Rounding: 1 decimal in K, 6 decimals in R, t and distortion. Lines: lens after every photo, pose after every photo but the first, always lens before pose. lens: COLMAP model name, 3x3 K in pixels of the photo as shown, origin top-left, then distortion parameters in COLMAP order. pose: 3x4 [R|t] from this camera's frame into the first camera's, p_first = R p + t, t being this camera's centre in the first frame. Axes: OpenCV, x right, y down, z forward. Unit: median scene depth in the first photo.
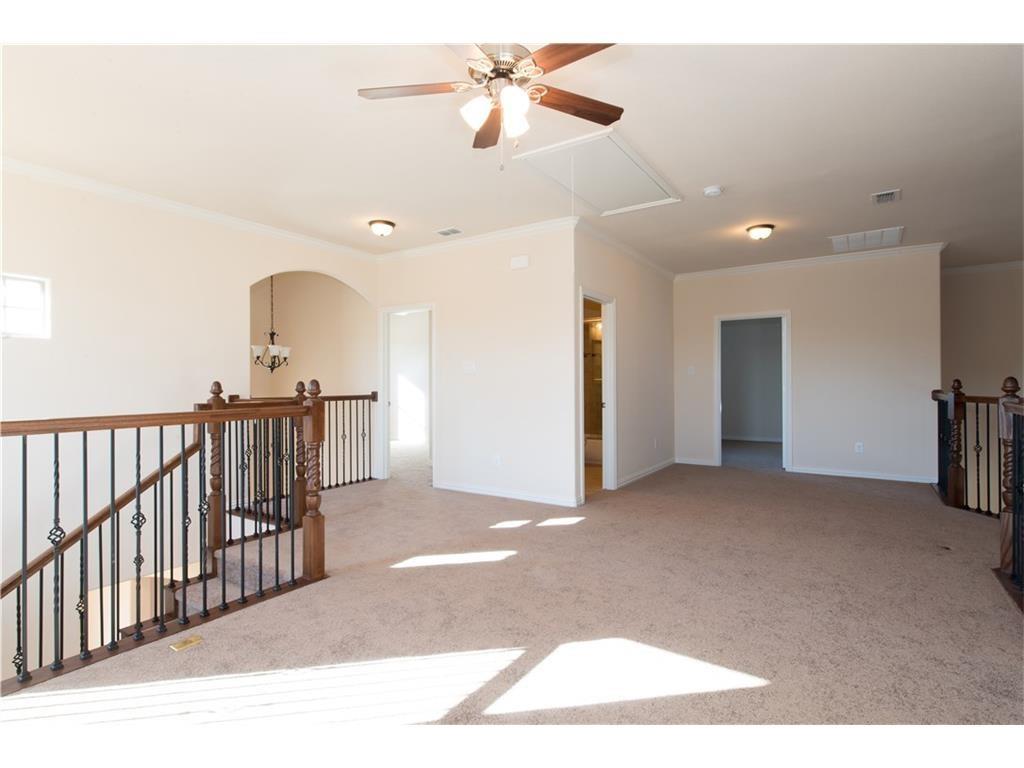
lens RADIAL K [[513.5, 0, 512.7], [0, 513.5, 383.6], [0, 0, 1]] dist [-0.003576, -0.001731]
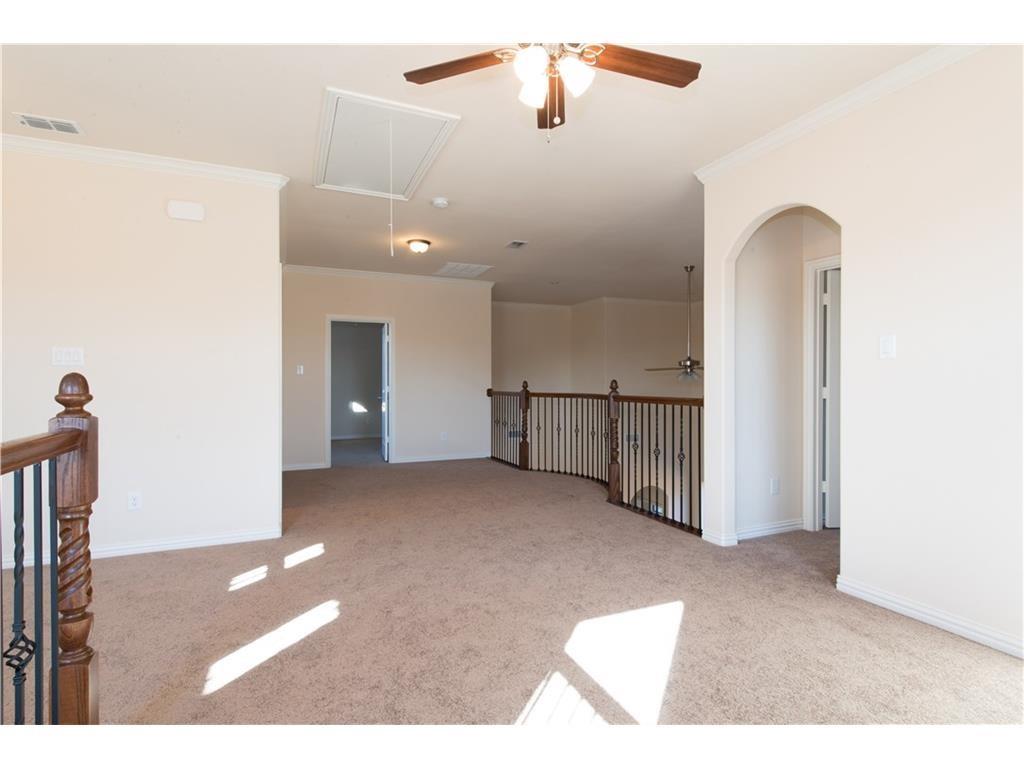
lens RADIAL K [[513.5, 0, 511.8], [0, 513.5, 384.8], [0, 0, 1]] dist [-0.003576, -0.001731]
pose [[0.535154, 0.000439, 0.844755, -0.380370], [-0.001705, 0.999998, 0.000561, 0.001204], [-0.844753, -0.001741, 0.535153, 0.274062]]
